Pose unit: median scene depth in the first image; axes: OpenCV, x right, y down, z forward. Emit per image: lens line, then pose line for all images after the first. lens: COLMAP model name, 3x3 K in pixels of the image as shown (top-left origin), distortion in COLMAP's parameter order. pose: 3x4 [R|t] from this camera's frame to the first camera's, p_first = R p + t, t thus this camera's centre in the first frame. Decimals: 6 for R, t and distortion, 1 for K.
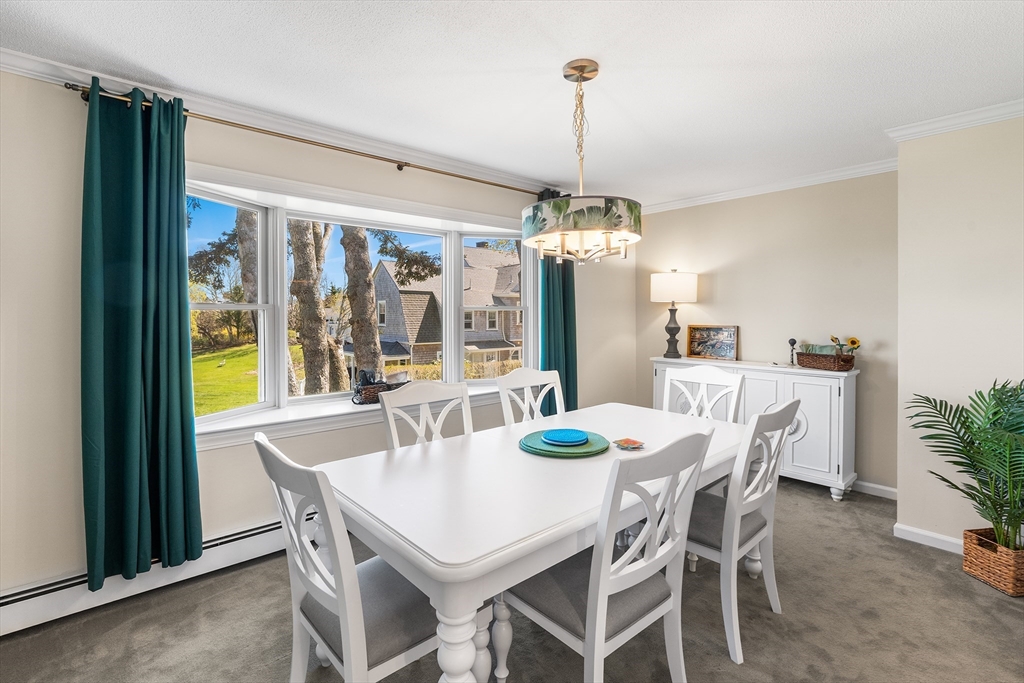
lens RADIAL K [[470.7, 0, 512.5], [0, 470.7, 340.3], [0, 0, 1]] dist [-0.008207, 0.000112]
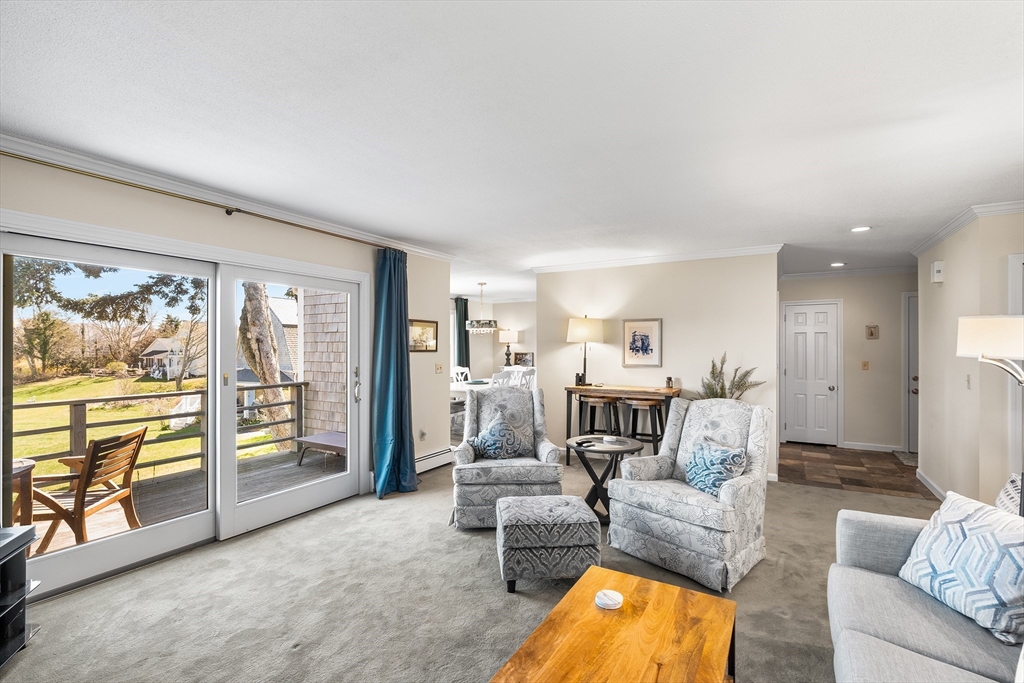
lens RADIAL K [[470.3, 0, 513.2], [0, 470.3, 348.6], [0, 0, 1]] dist [-0.004565, 0.000268]
pose [[0.950018, 0.002075, 0.312188, -0.374536], [0.013194, 0.998818, -0.046789, 0.060383], [-0.311916, 0.048569, 0.948867, -1.255206]]
